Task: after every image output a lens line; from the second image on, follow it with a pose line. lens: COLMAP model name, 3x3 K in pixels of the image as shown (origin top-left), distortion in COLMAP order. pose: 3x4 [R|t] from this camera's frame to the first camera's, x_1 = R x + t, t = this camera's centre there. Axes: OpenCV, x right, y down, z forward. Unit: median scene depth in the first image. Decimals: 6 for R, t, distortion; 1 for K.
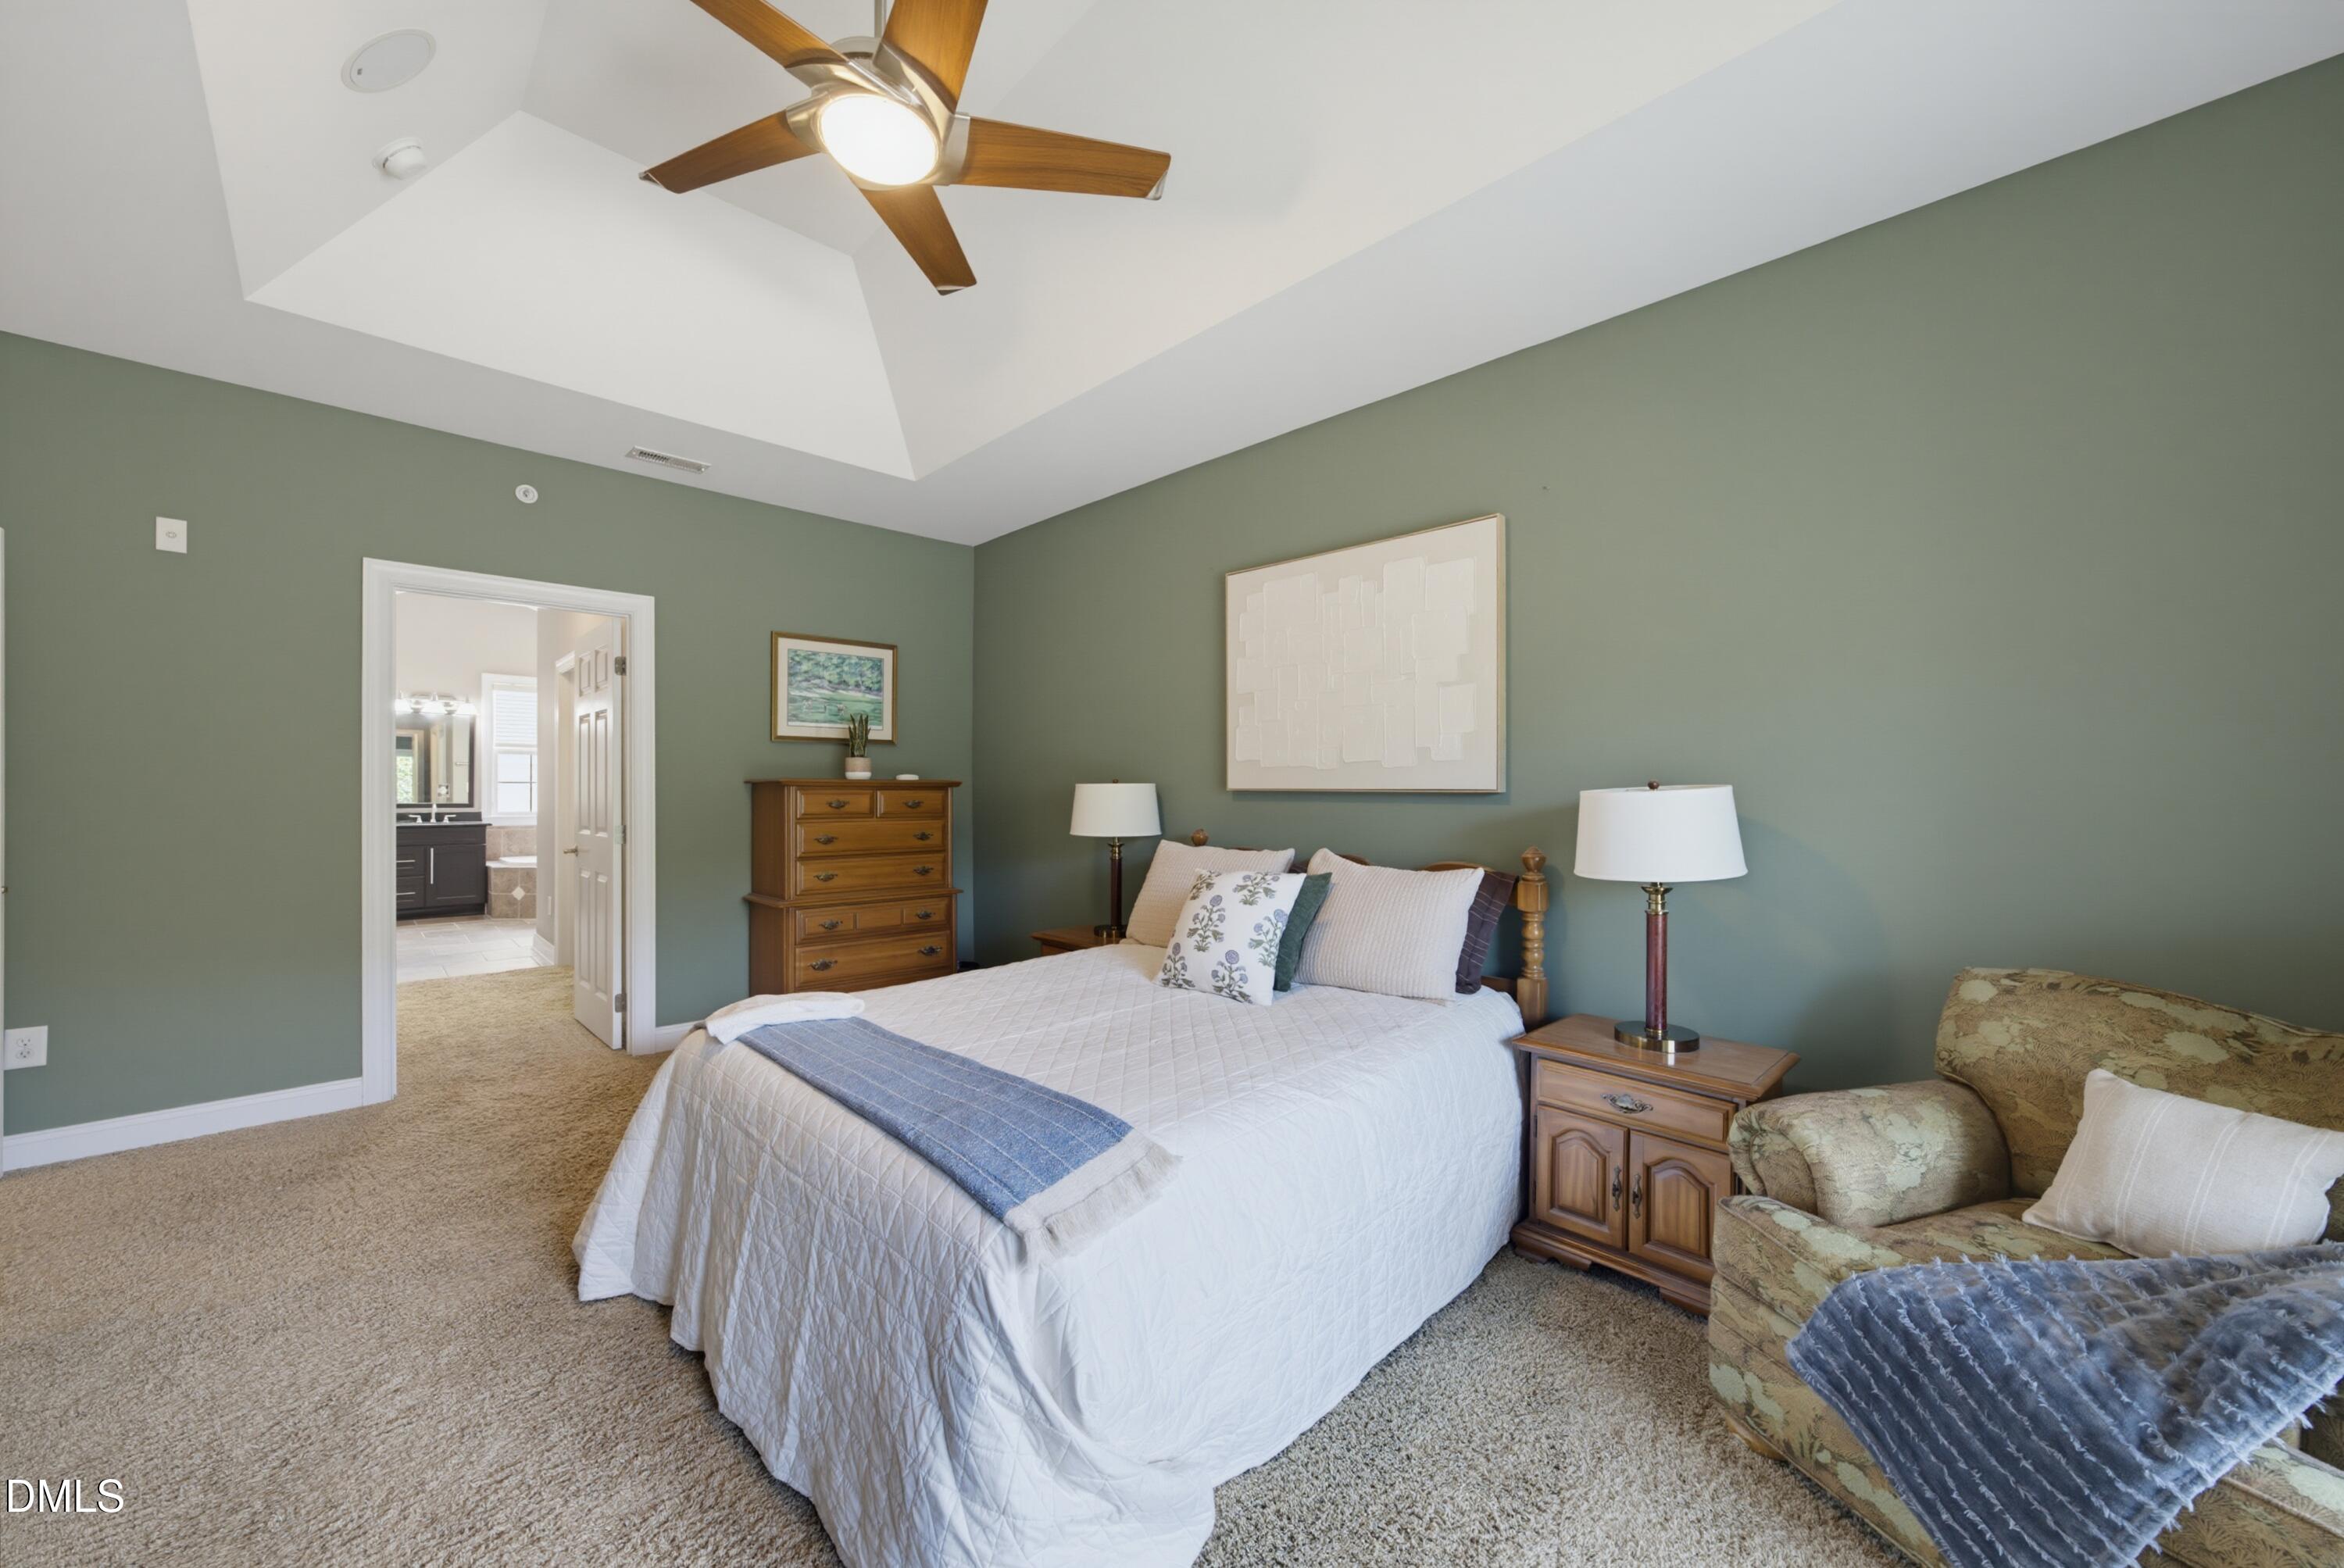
lens RADIAL K [[881.2, 0, 1171.5], [0, 881.2, 771.4], [0, 0, 1]] dist [-0.000763, 0.000037]
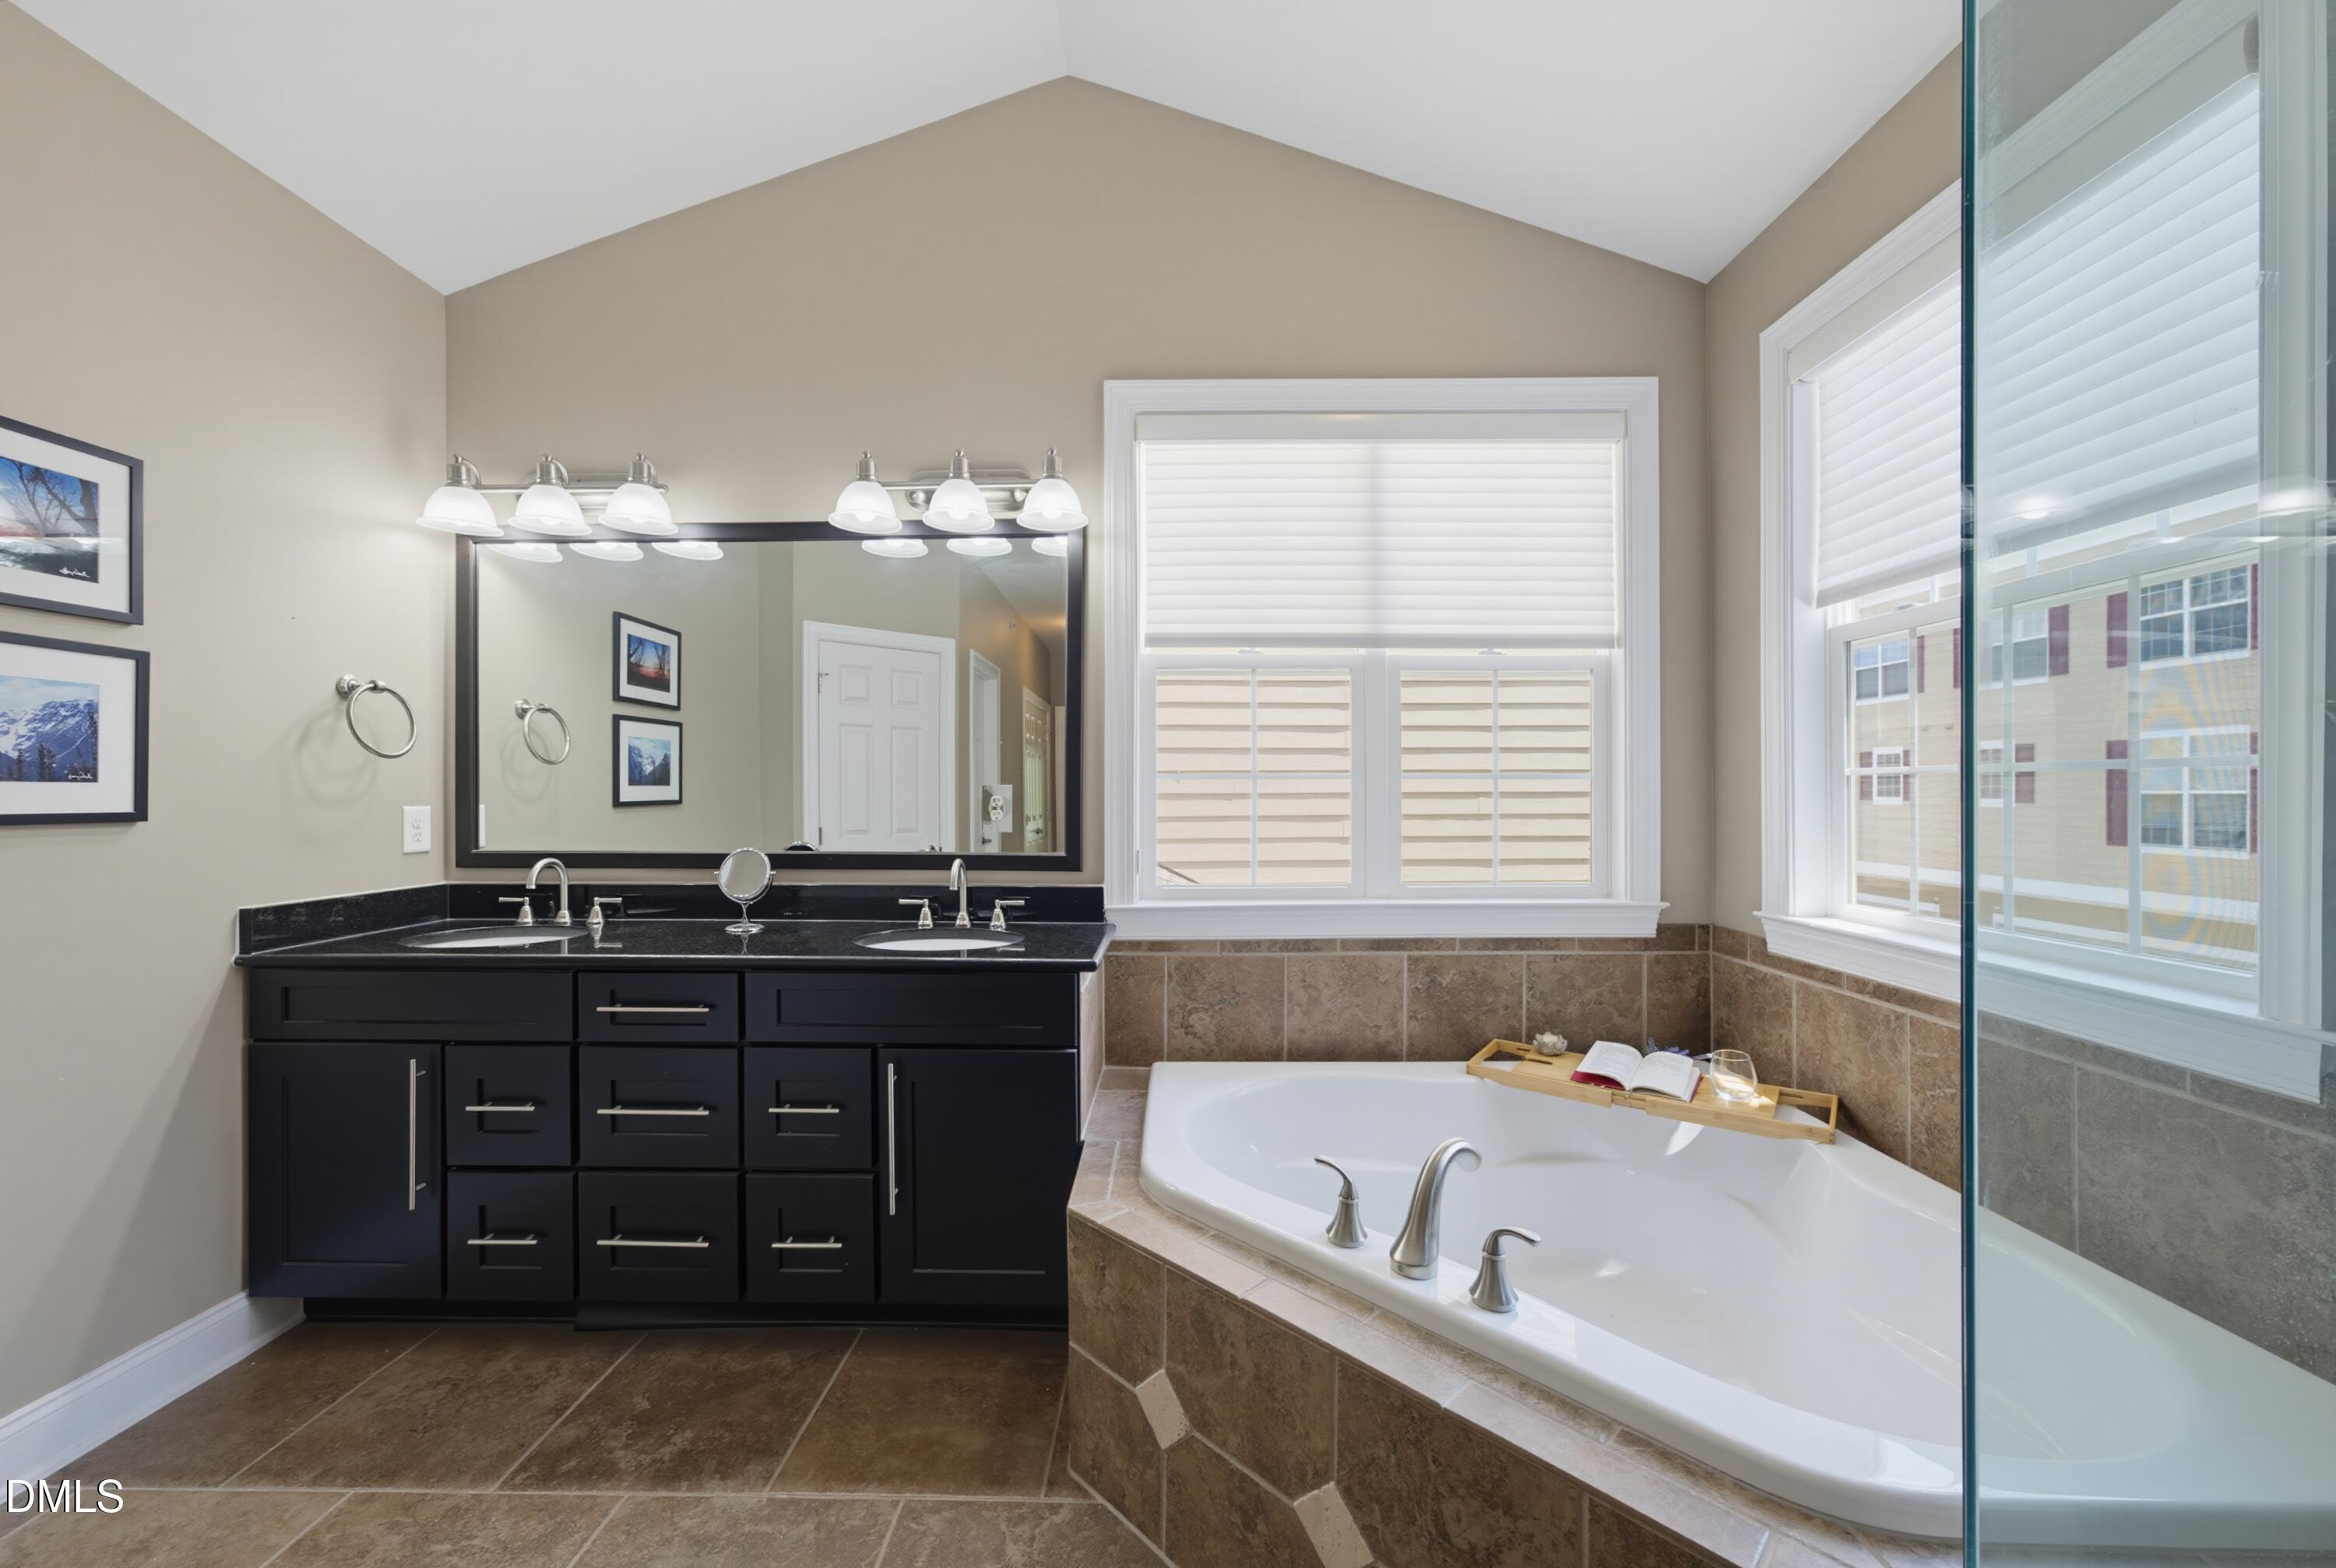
lens RADIAL K [[878.1, 0, 1167.5], [0, 878.1, 771.5], [0, 0, 1]] dist [-0.000763, 0.000037]
pose [[0.712379, -0.003307, -0.701787, -0.590775], [0.004671, 0.999989, 0.000030, 0.010737], [0.701780, -0.003300, 0.712386, 0.837179]]
